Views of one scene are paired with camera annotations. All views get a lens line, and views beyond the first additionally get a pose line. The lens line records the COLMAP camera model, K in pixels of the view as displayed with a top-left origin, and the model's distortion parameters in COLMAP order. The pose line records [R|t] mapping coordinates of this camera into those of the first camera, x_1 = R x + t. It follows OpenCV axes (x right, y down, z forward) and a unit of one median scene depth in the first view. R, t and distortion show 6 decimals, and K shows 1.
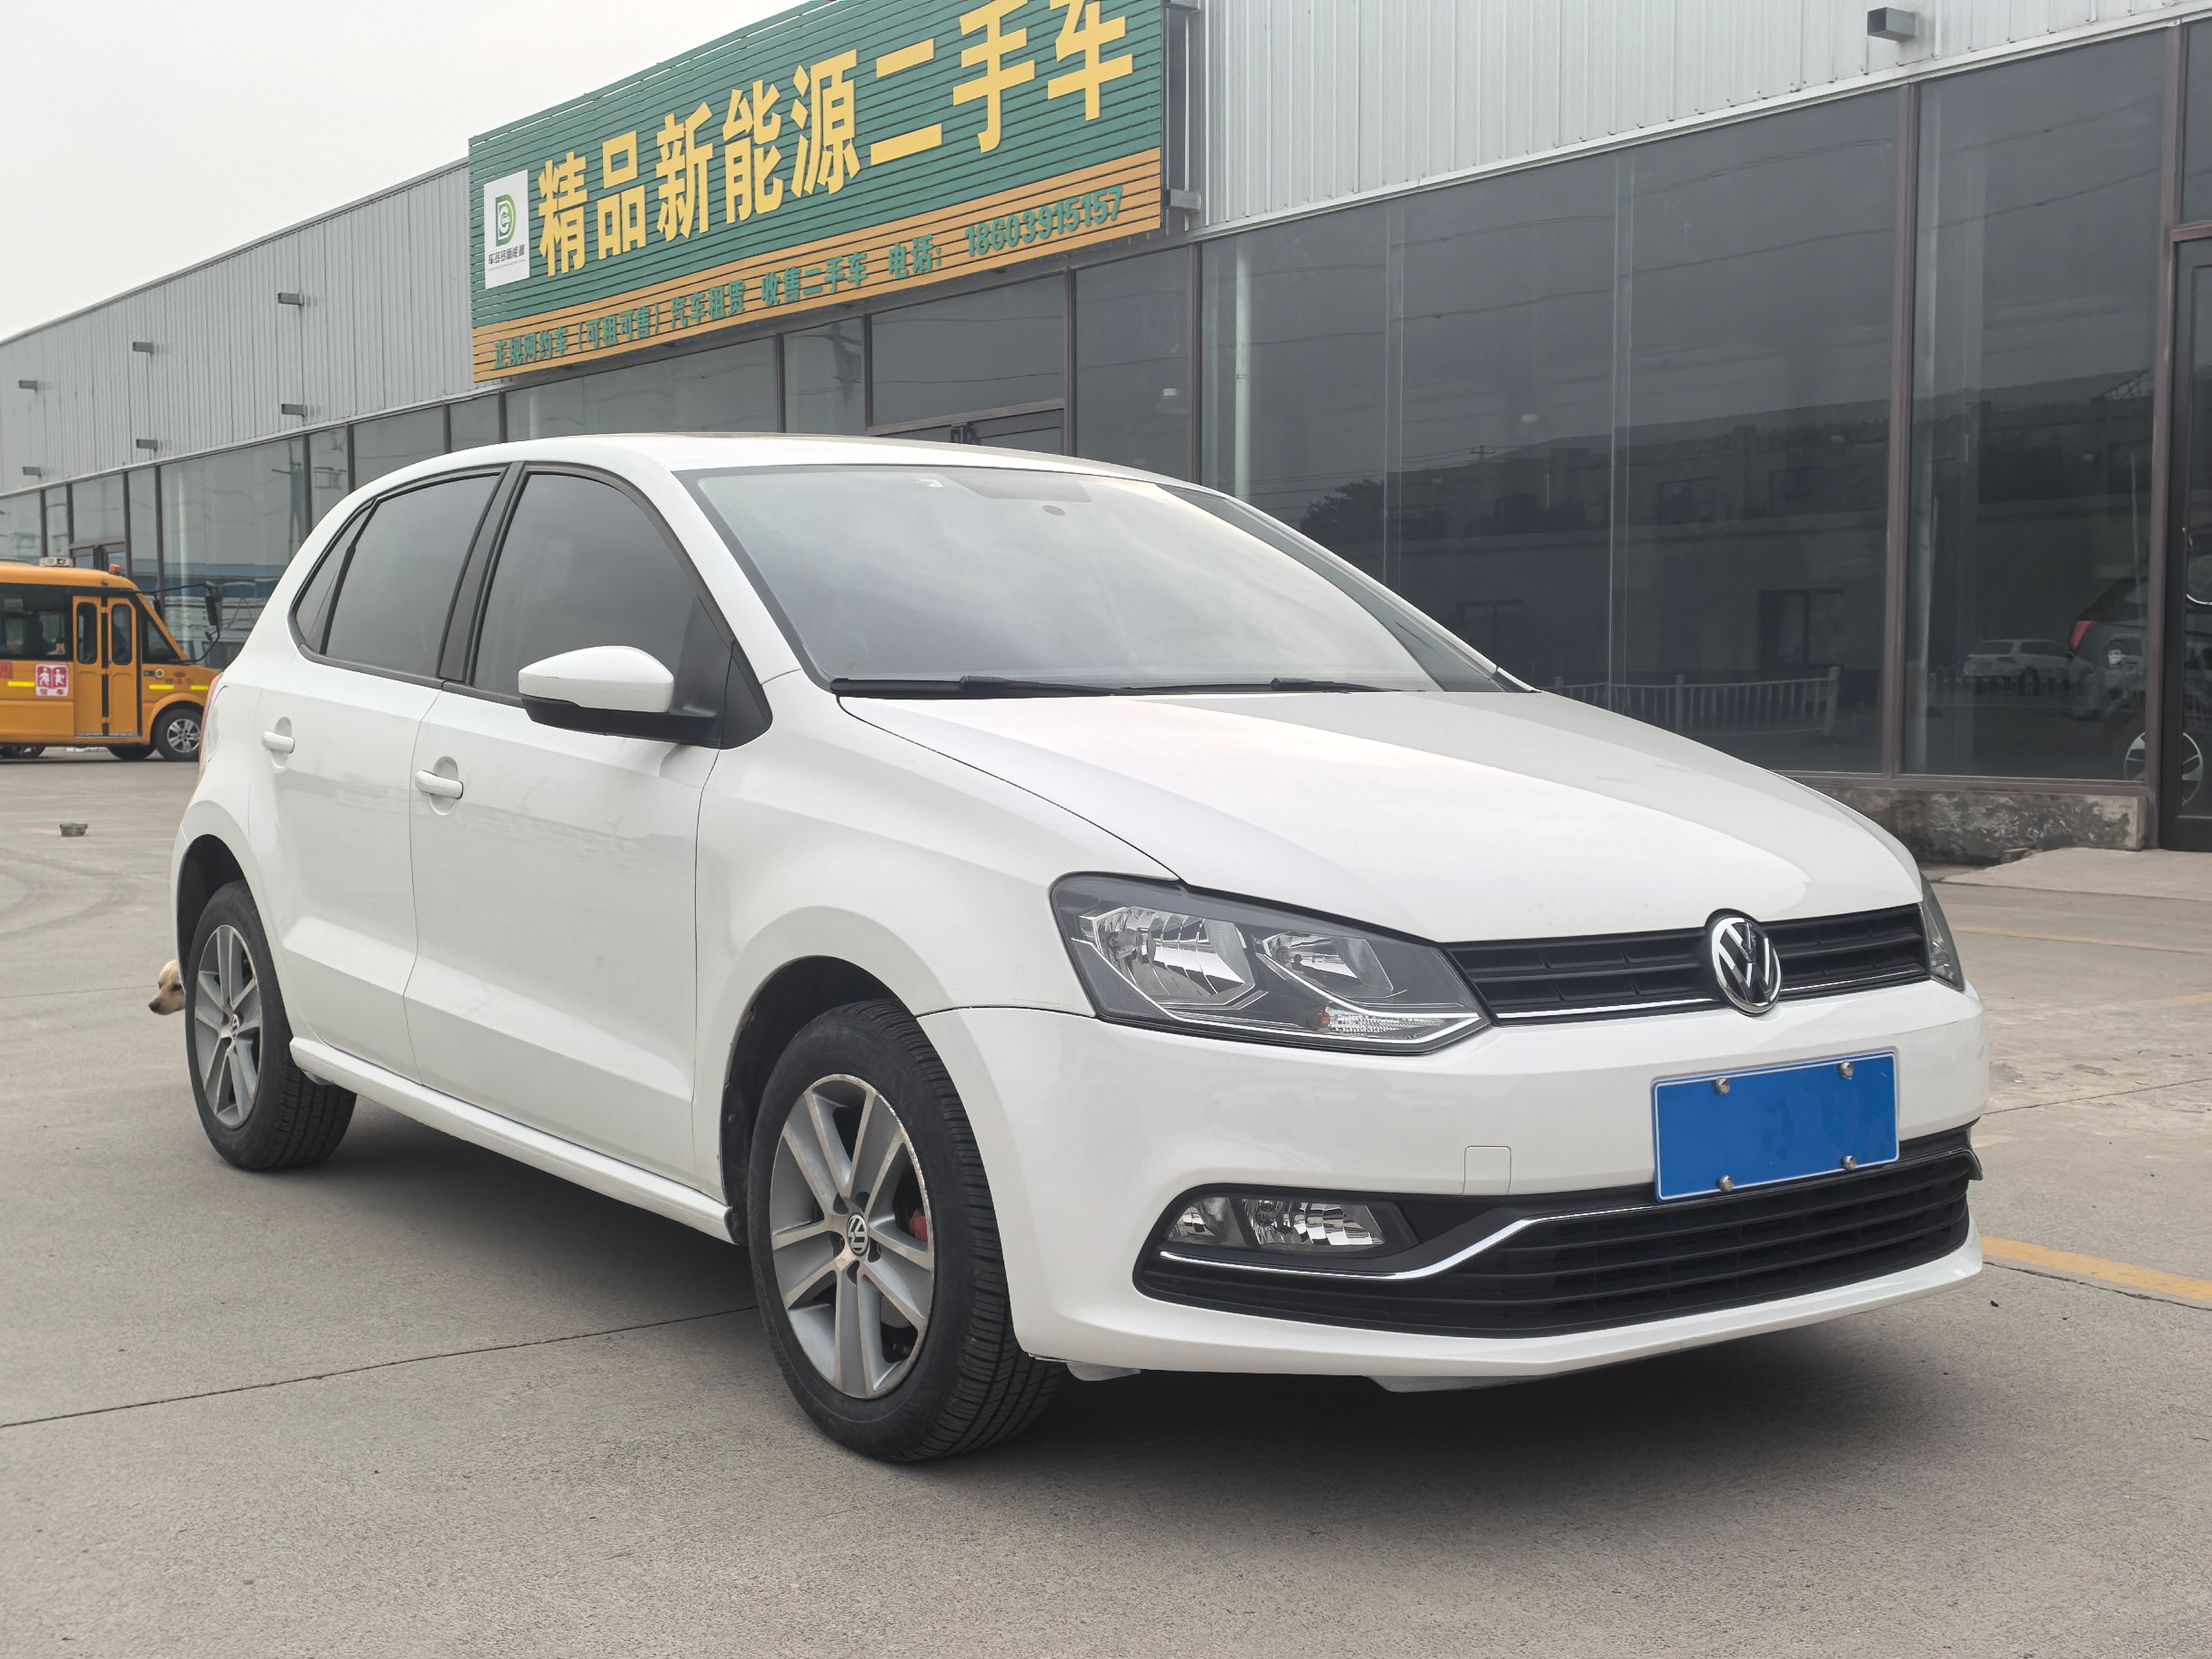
lens RADIAL K [[2686.6, 0, 1089.3], [0, 2686.6, 836.1], [0, 0, 1]] dist [0.089307, -0.115831]
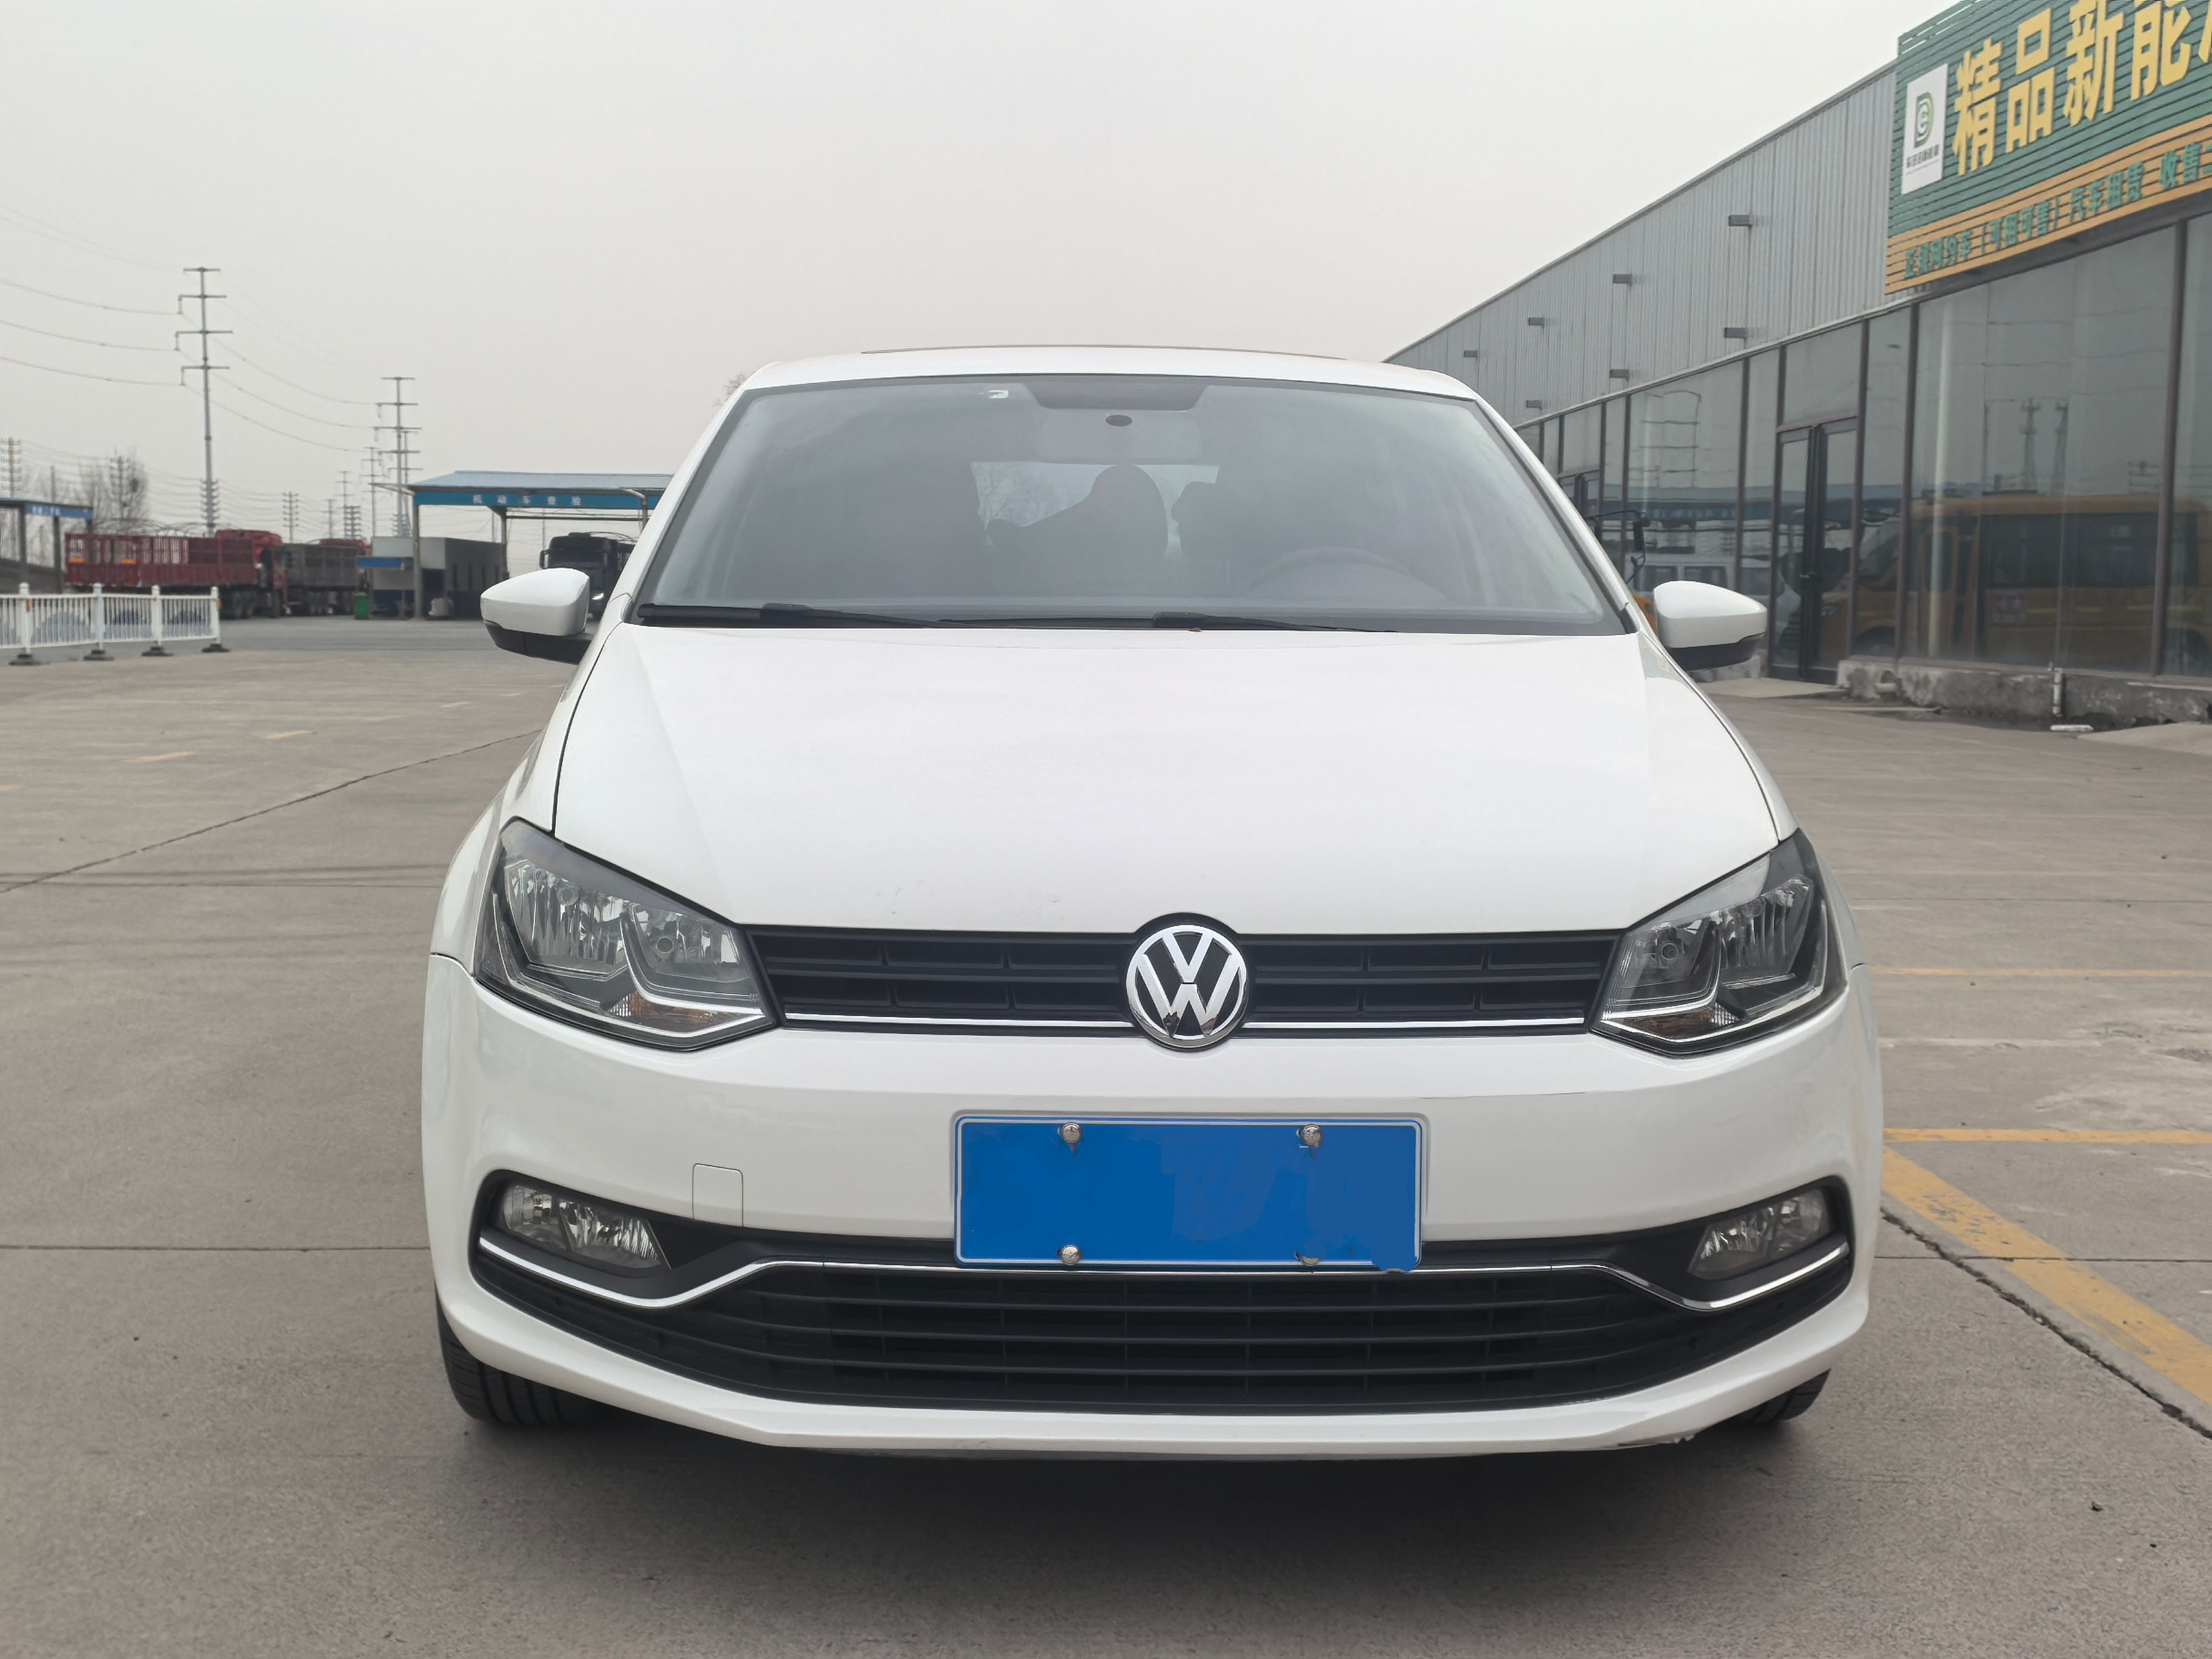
lens RADIAL K [[2686.6, 0, 1089.3], [0, 2686.6, 836.1], [0, 0, 1]] dist [0.089307, -0.115831]
pose [[0.823579, 0.063276, -0.563661, 0.104398], [-0.047618, 0.997963, 0.042454, -0.004393], [0.565199, -0.008124, 0.824915, 0.053821]]
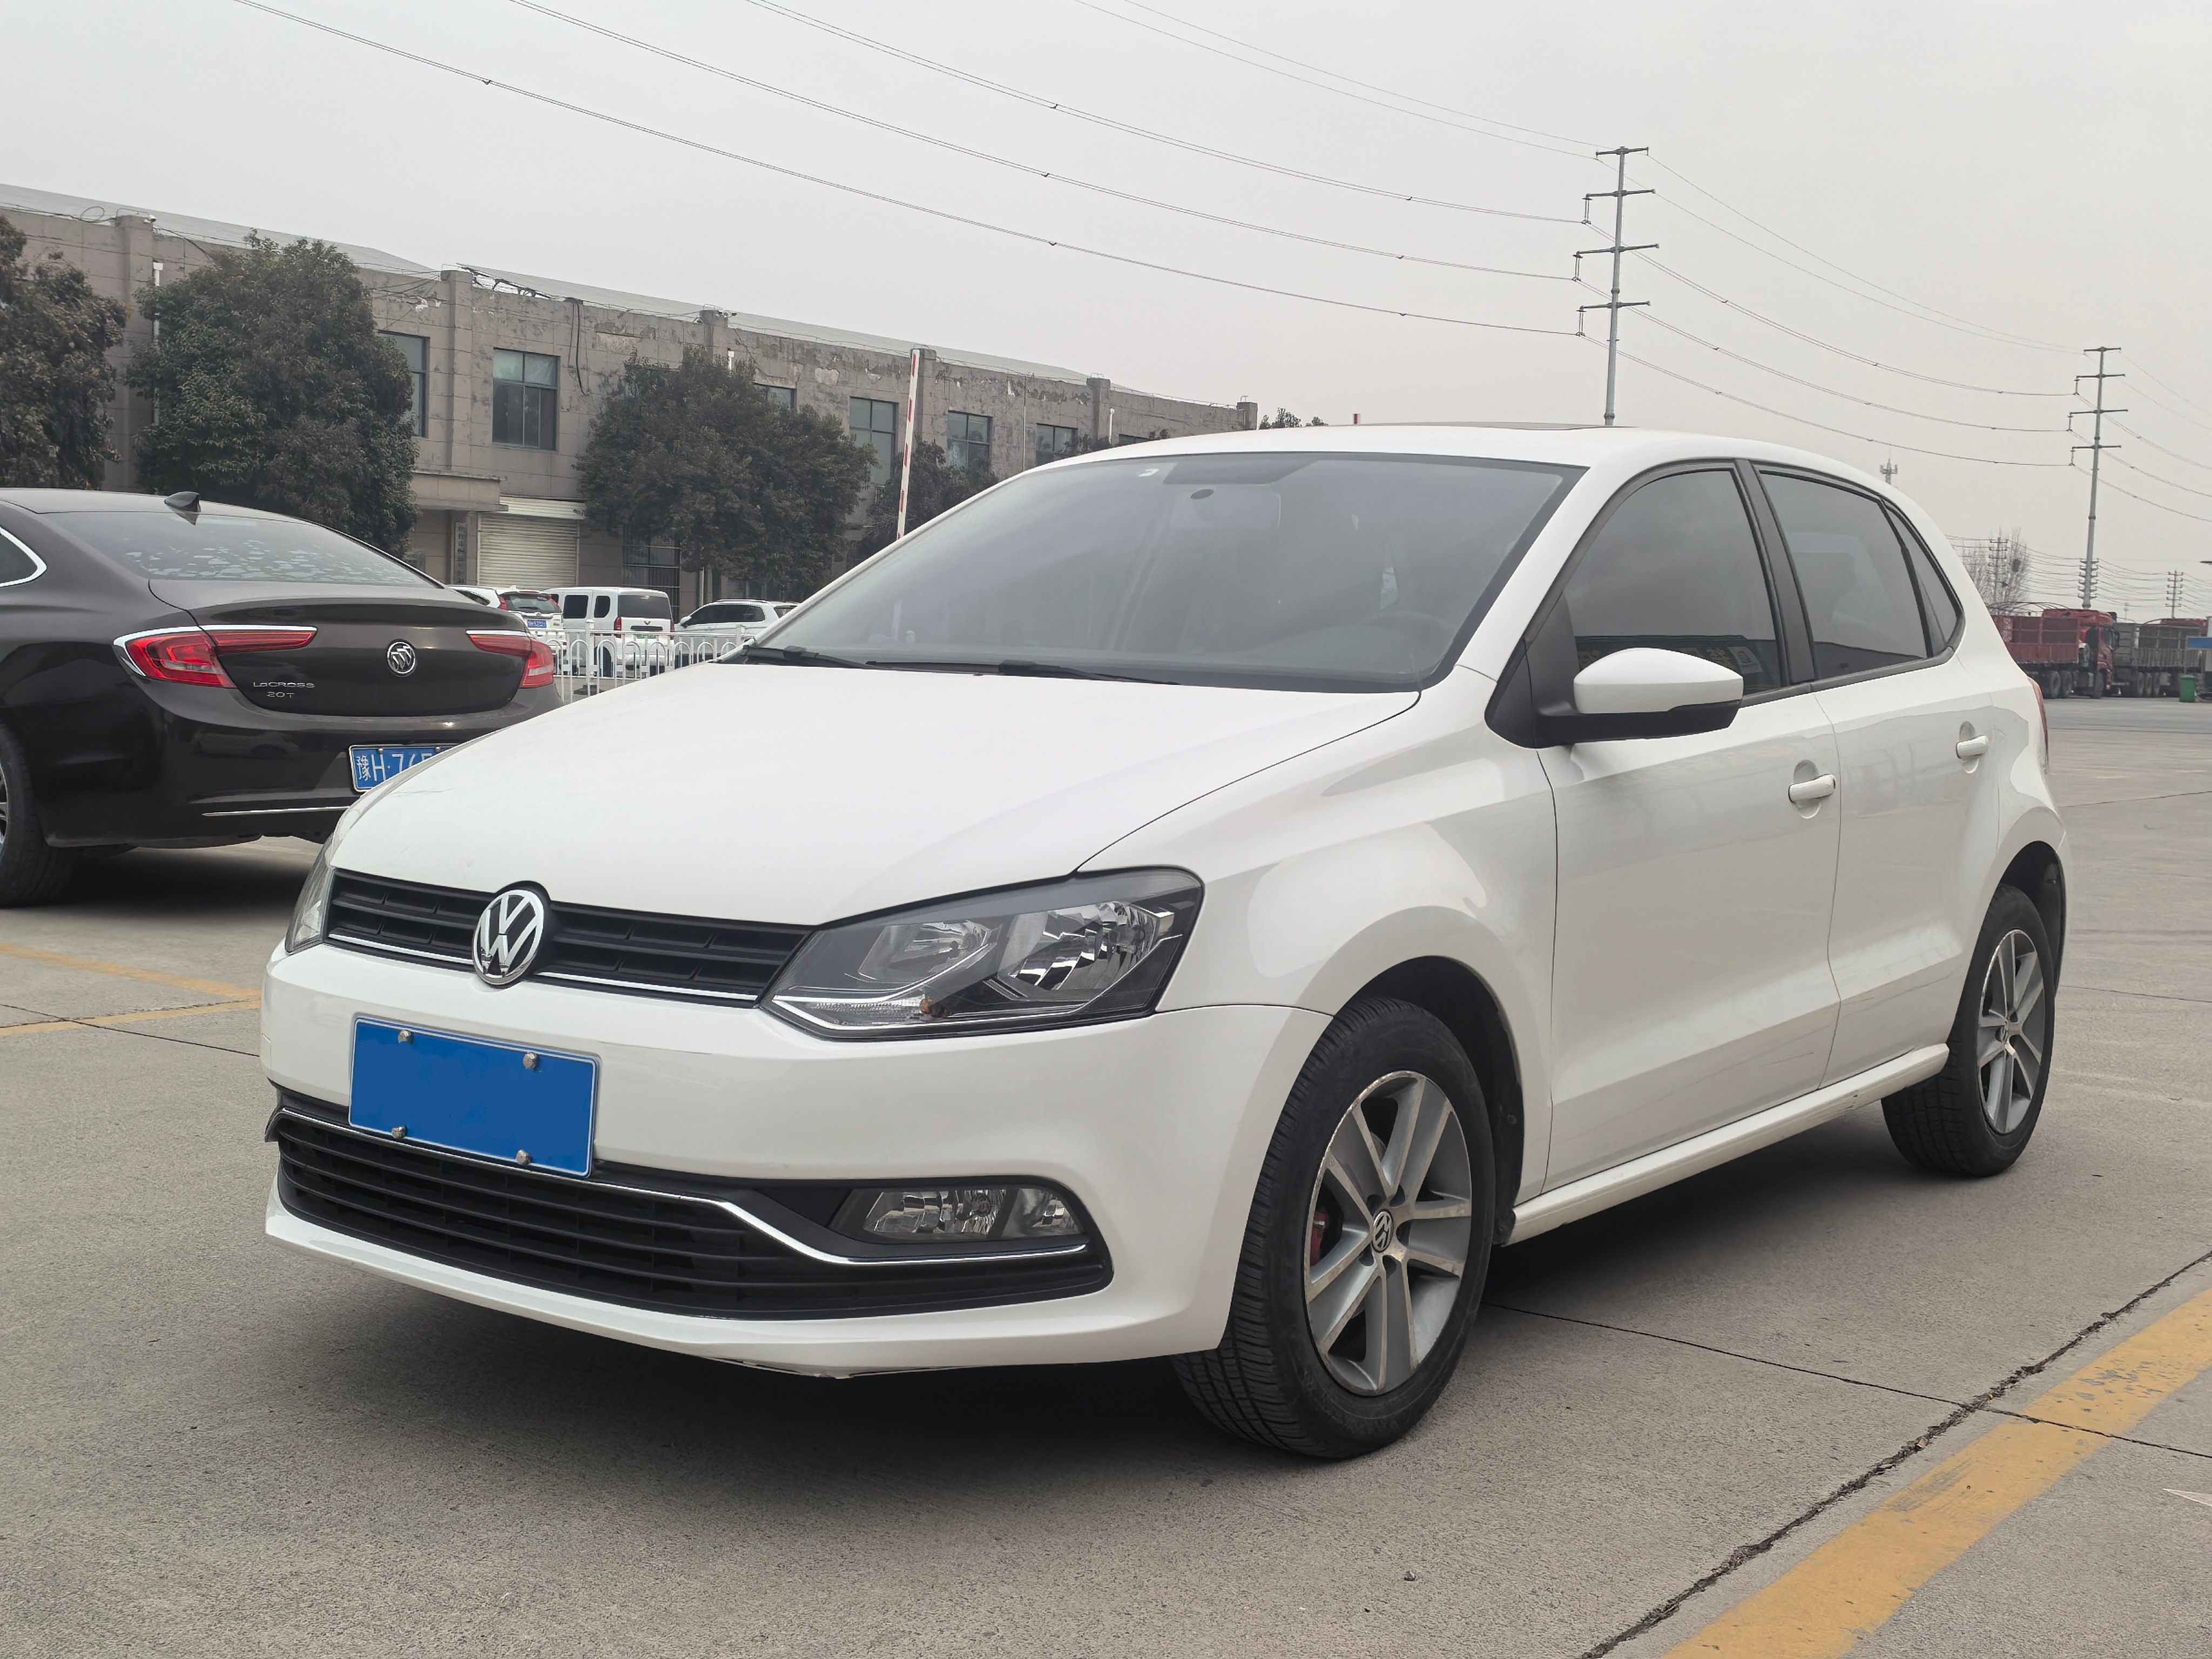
lens RADIAL K [[2686.6, 0, 1089.3], [0, 2686.6, 836.1], [0, 0, 1]] dist [0.089307, -0.115831]
pose [[0.277431, 0.085278, -0.956953, 0.198973], [-0.090606, 0.993936, 0.062306, -0.011275], [0.956464, 0.069420, 0.283475, 0.146074]]
